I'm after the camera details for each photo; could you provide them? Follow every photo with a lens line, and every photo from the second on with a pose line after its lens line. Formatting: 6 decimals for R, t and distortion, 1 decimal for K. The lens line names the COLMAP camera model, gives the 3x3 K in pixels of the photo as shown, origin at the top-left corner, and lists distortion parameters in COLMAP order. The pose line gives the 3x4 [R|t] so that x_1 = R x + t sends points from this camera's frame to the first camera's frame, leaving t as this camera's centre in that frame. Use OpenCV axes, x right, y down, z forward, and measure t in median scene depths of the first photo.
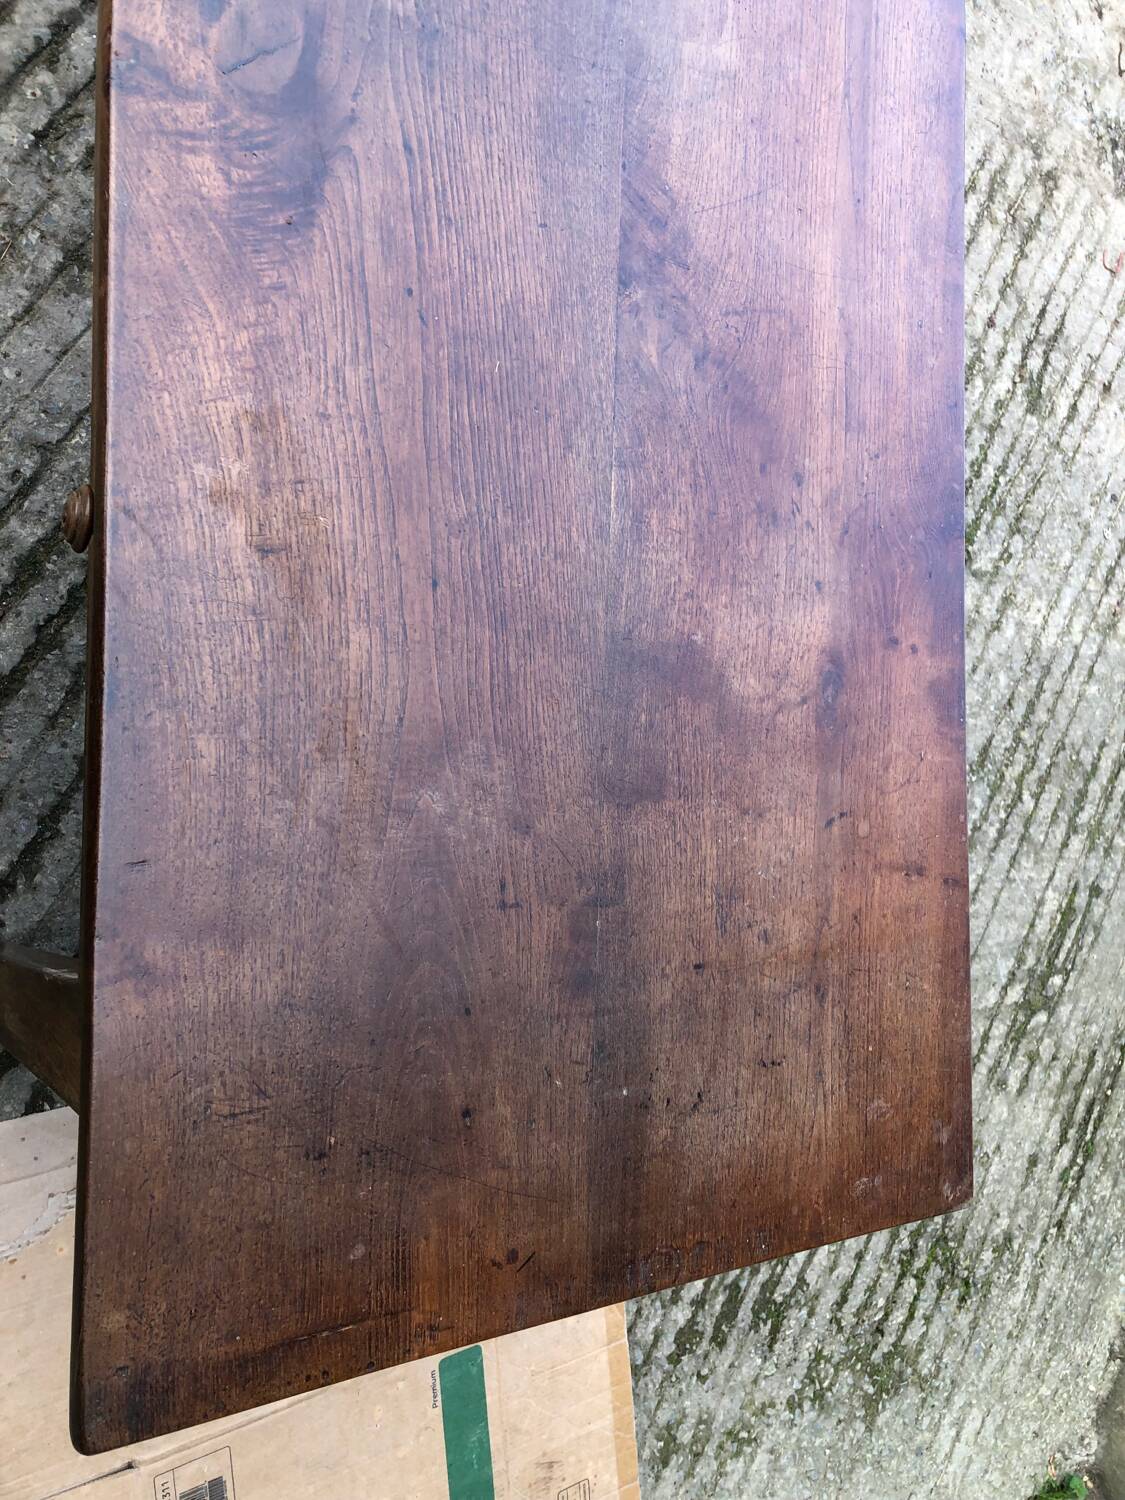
lens RADIAL K [[1217.9, 0, 569.4], [0, 1217.9, 724.9], [0, 0, 1]] dist [0.027244, -0.019304]
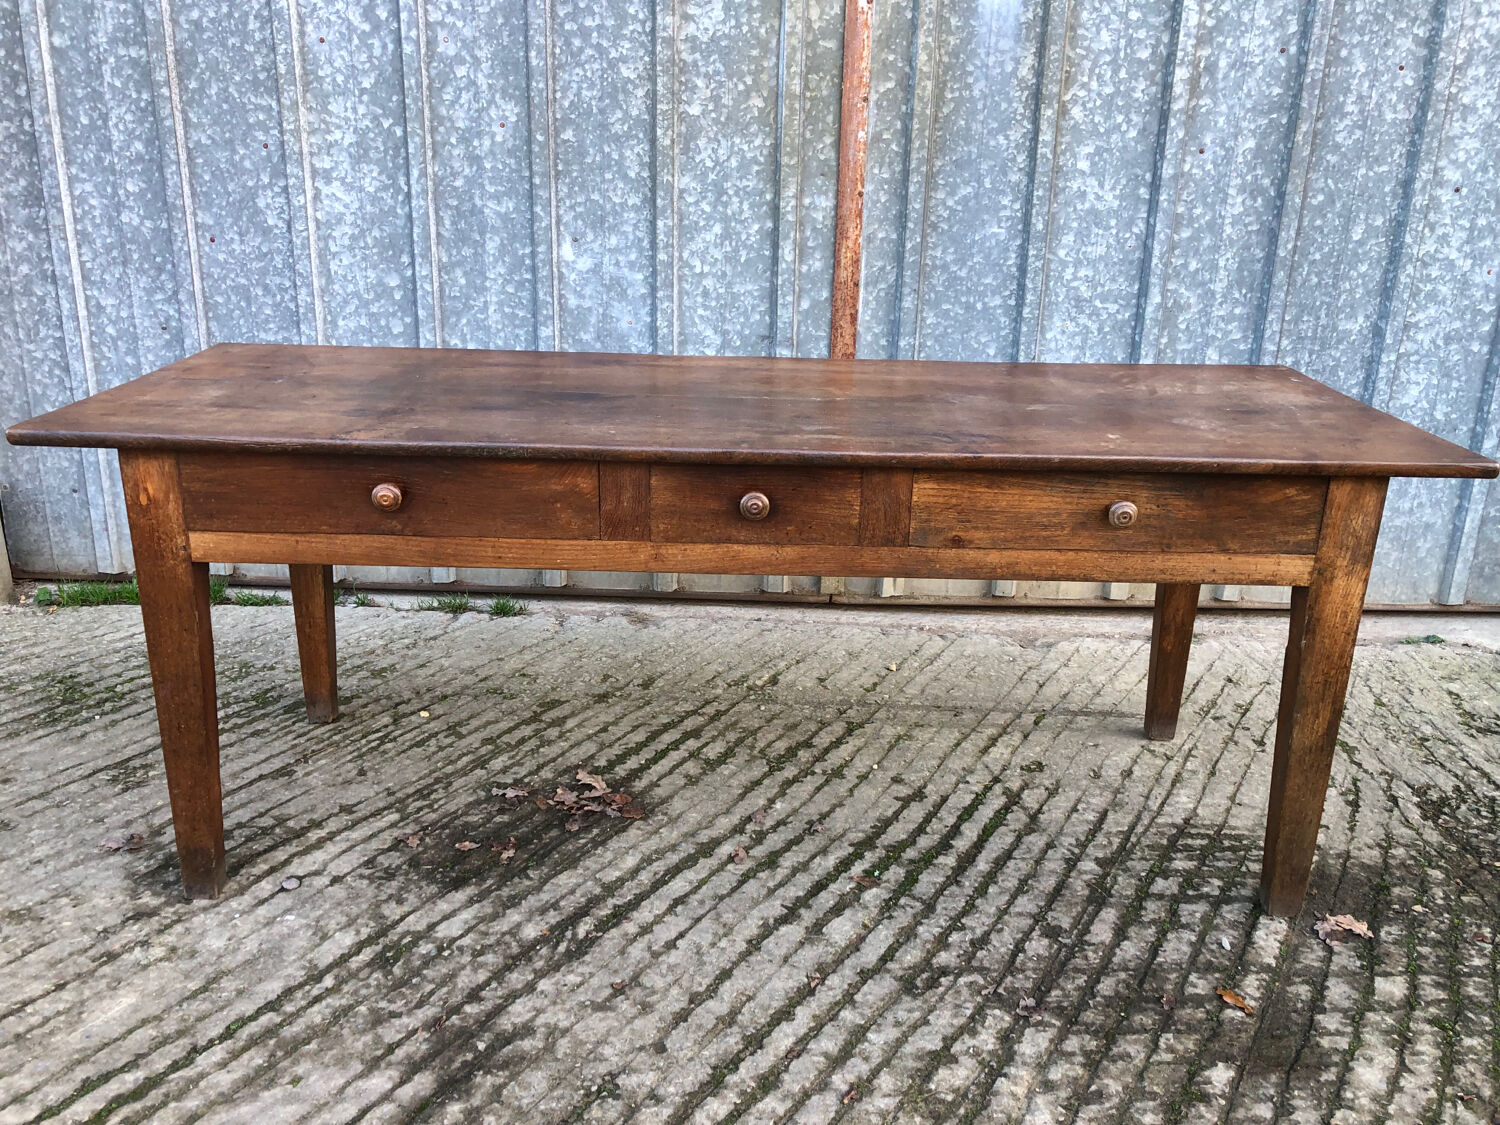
lens RADIAL K [[1217.9, 0, 747.0], [0, 1217.9, 540.2], [0, 0, 1]] dist [0.027244, -0.019304]
pose [[-0.819349, -0.546040, -0.174664, 0.079807], [0.000814, -0.305775, 0.952104, -1.105730], [-0.573294, 0.779963, 0.250980, 0.287055]]
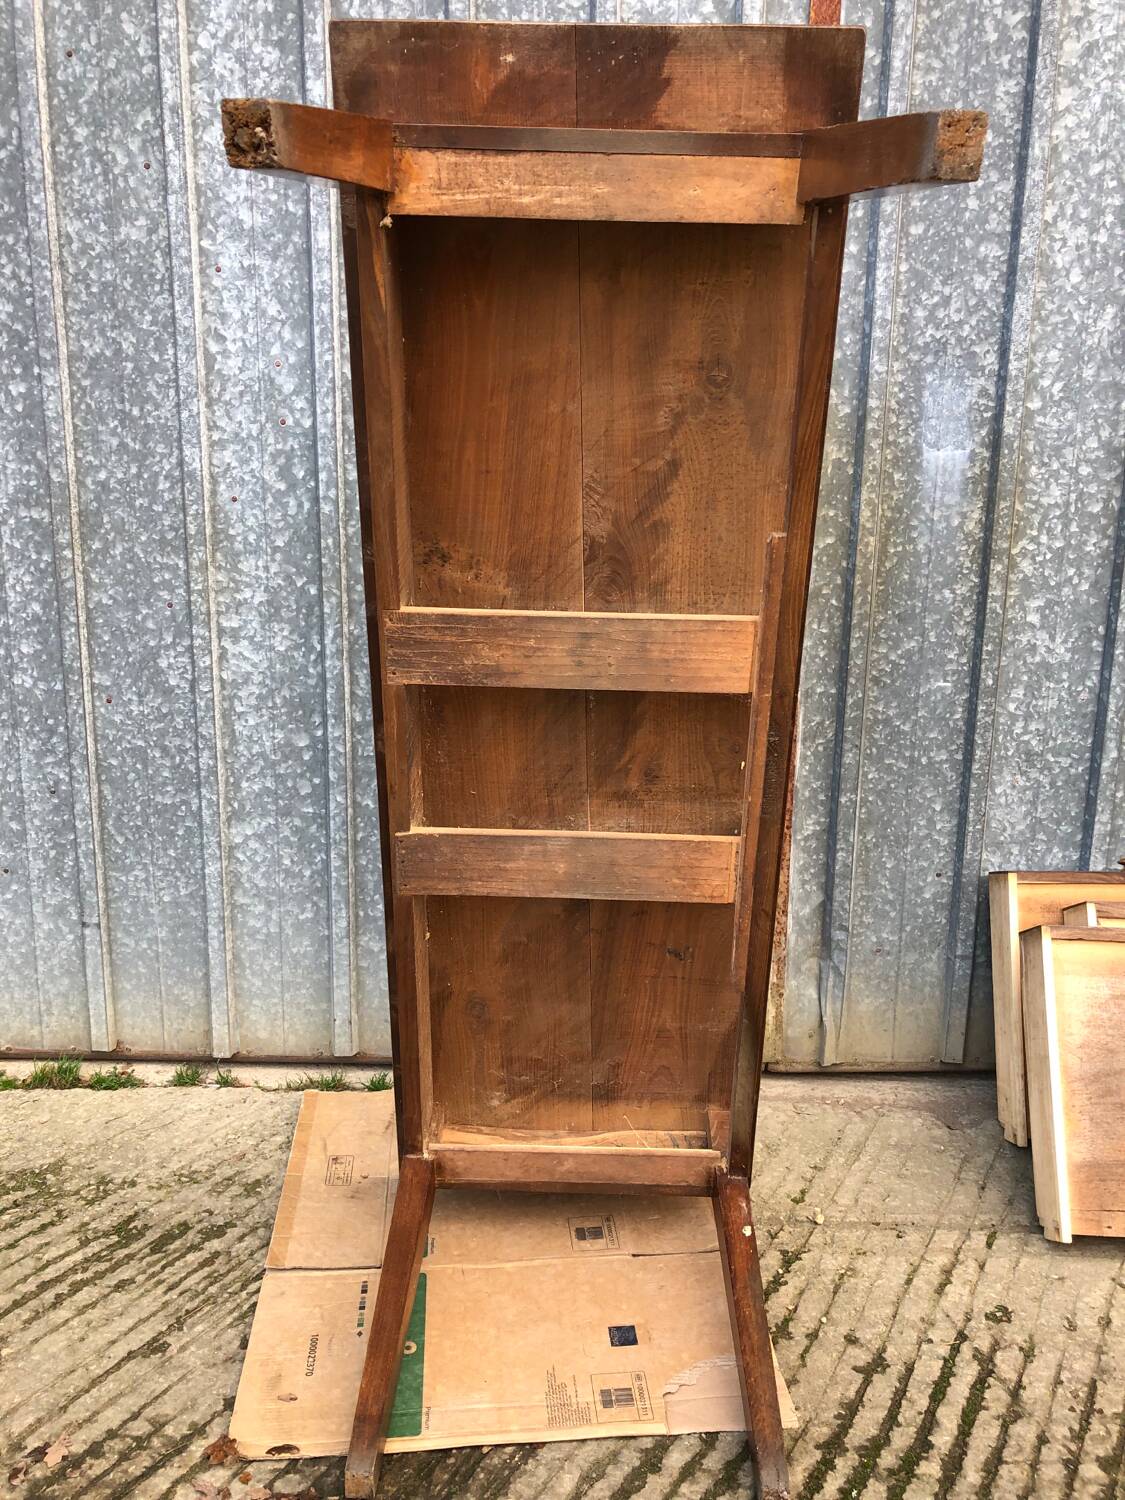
lens RADIAL K [[1217.9, 0, 579.0], [0, 1217.9, 744.5], [0, 0, 1]] dist [0.027244, -0.019304]
pose [[-0.823231, -0.549970, -0.140795, 0.376017], [-0.019081, -0.221063, 0.975073, -0.888876], [-0.567386, 0.805397, 0.171492, 0.224595]]
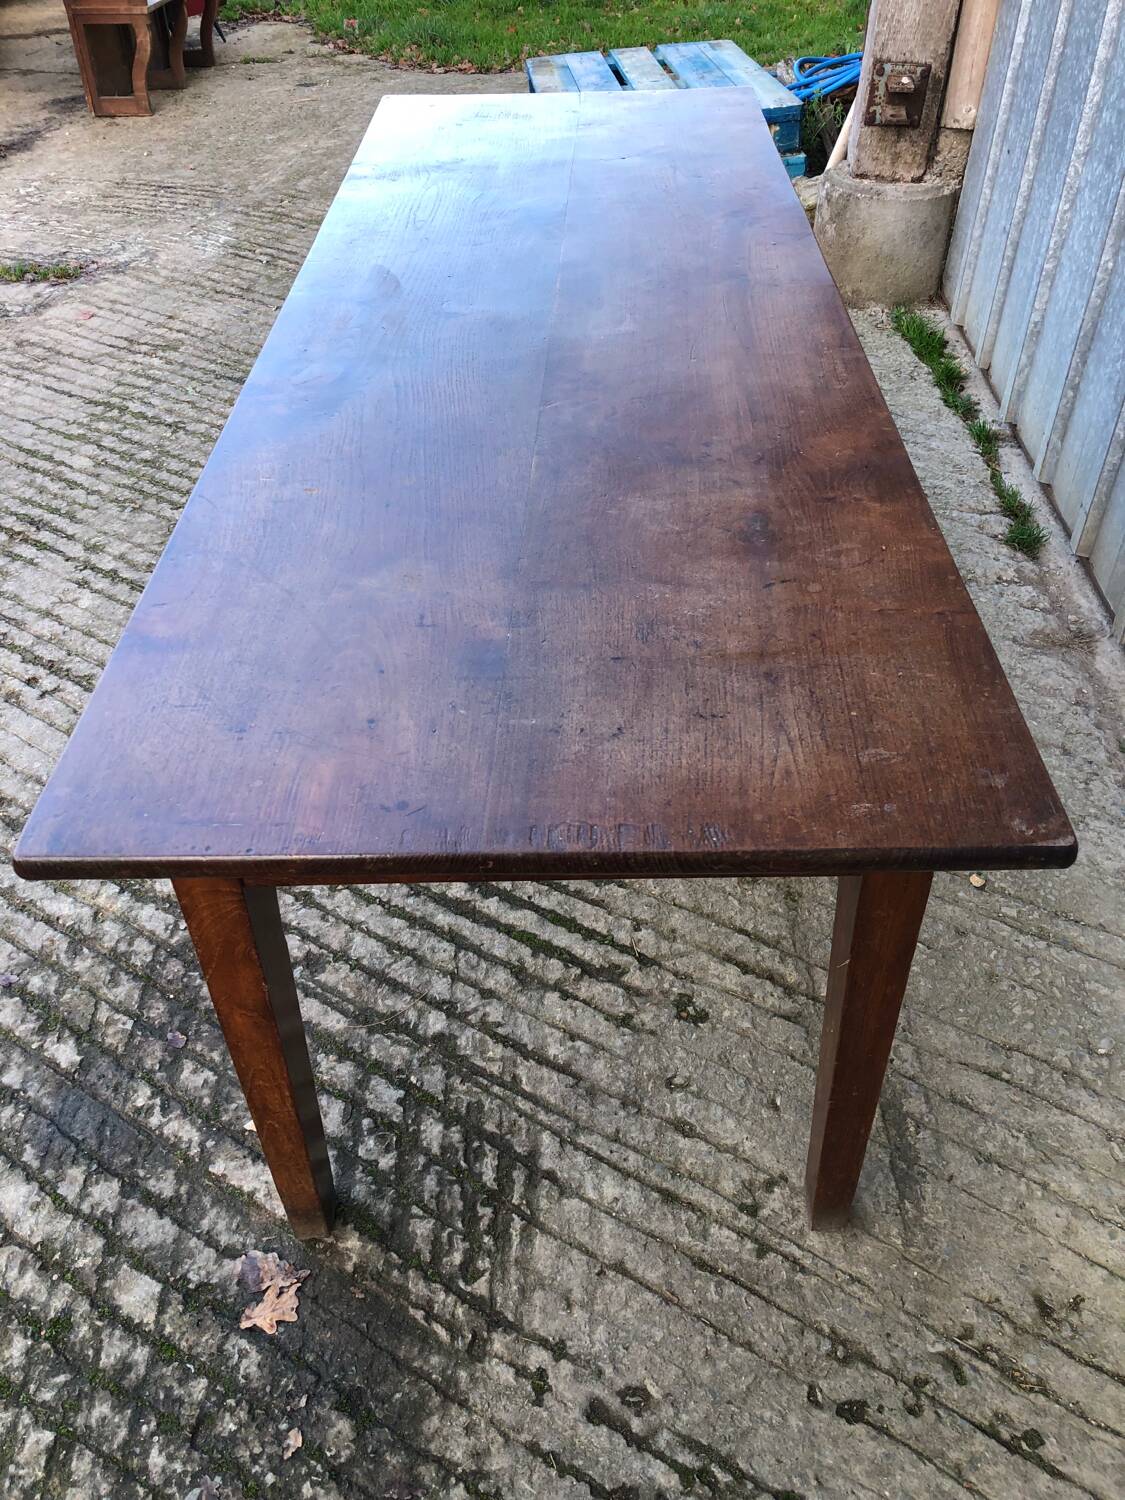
lens RADIAL K [[1217.9, 0, 571.3], [0, 1217.9, 744.8], [0, 0, 1]] dist [0.027244, -0.019304]
pose [[0.003322, -0.962059, 0.272821, -0.845005], [0.999964, 0.001071, -0.008399, 0.403113], [0.007788, 0.272839, 0.962028, -0.498314]]
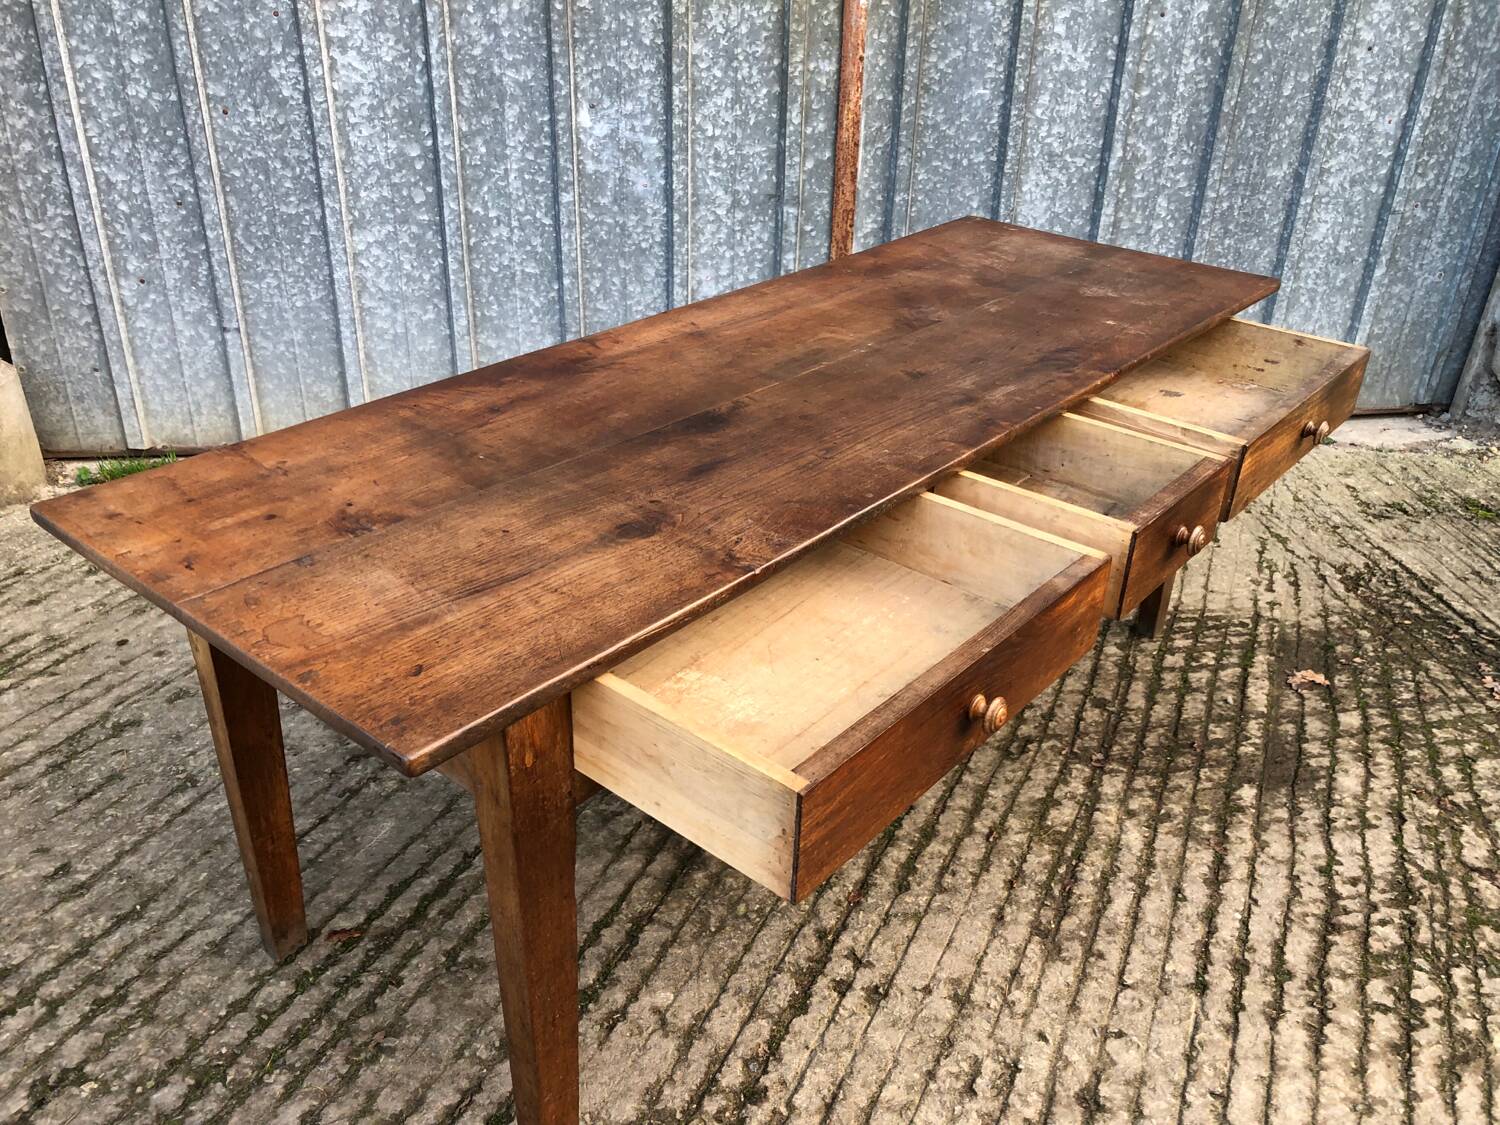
lens RADIAL K [[1217.9, 0, 756.6], [0, 1217.9, 558.0], [0, 0, 1]] dist [0.027244, -0.019304]
pose [[-0.806244, -0.449875, -0.384165, 0.495302], [-0.159963, -0.459409, 0.873702, -1.291039], [-0.569546, 0.765869, 0.298432, 0.382207]]
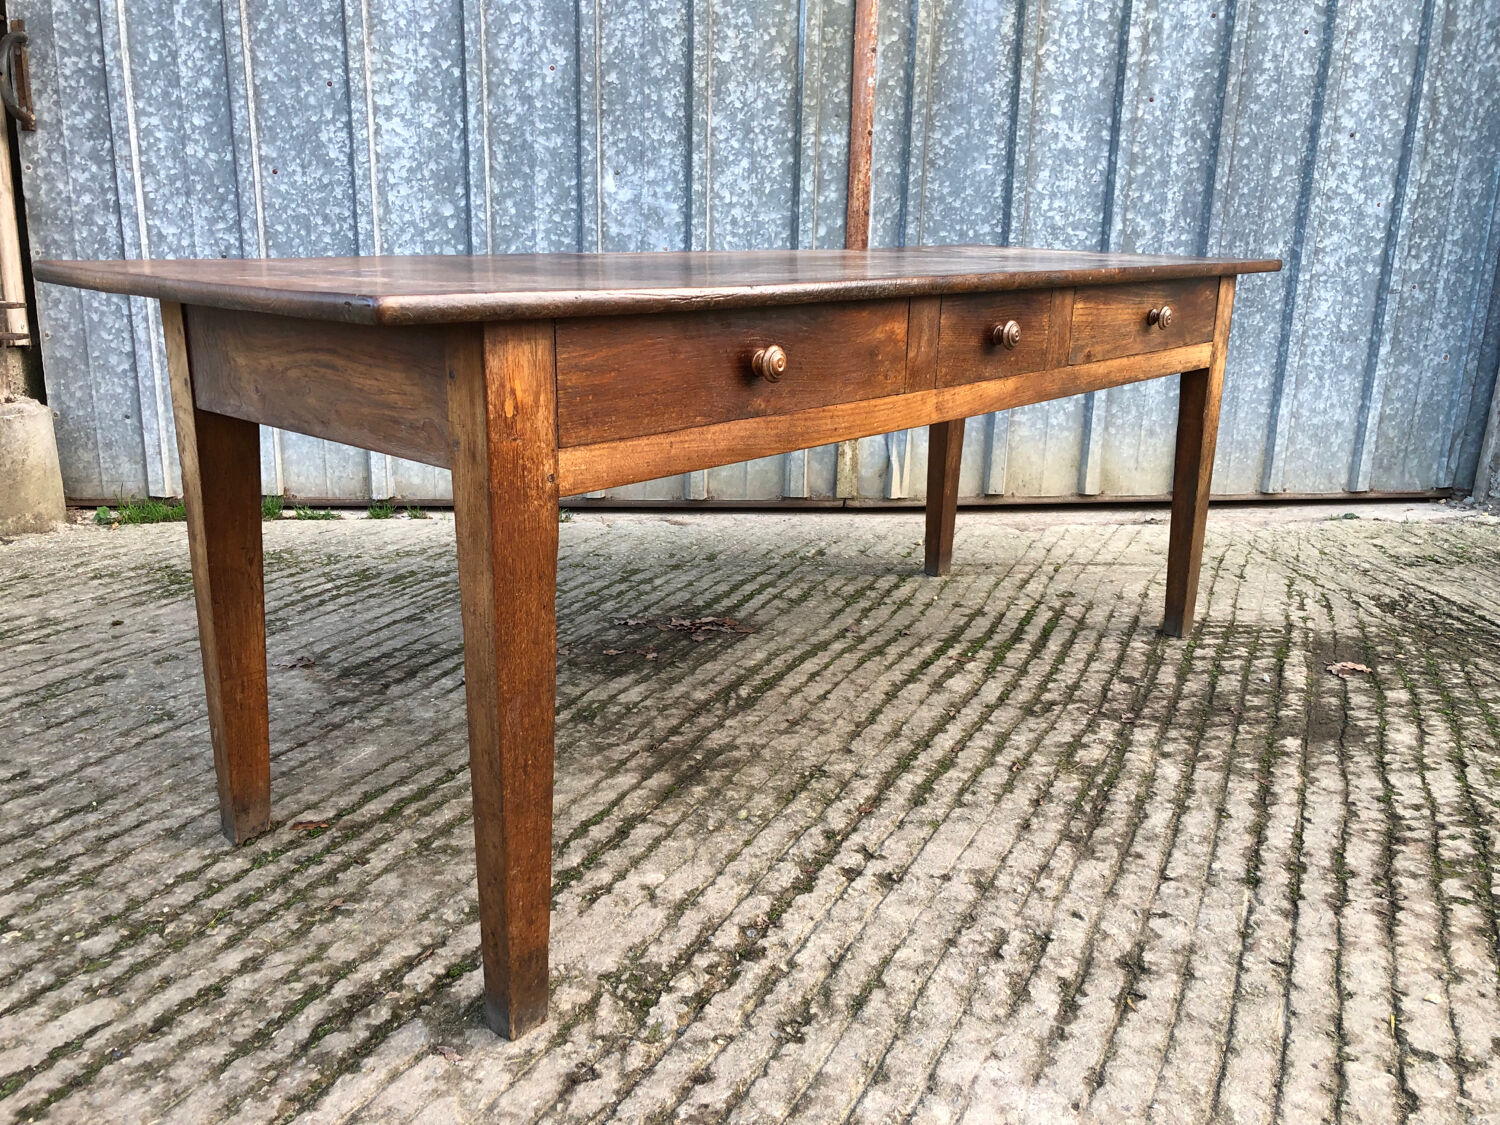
lens RADIAL K [[1217.9, 0, 752.7], [0, 1217.9, 553.3], [0, 0, 1]] dist [0.027244, -0.019304]
pose [[-0.810949, -0.526306, -0.255663, 0.248894], [-0.135841, -0.255658, 0.957176, -1.413964], [-0.569130, 0.810951, 0.135832, 0.722742]]
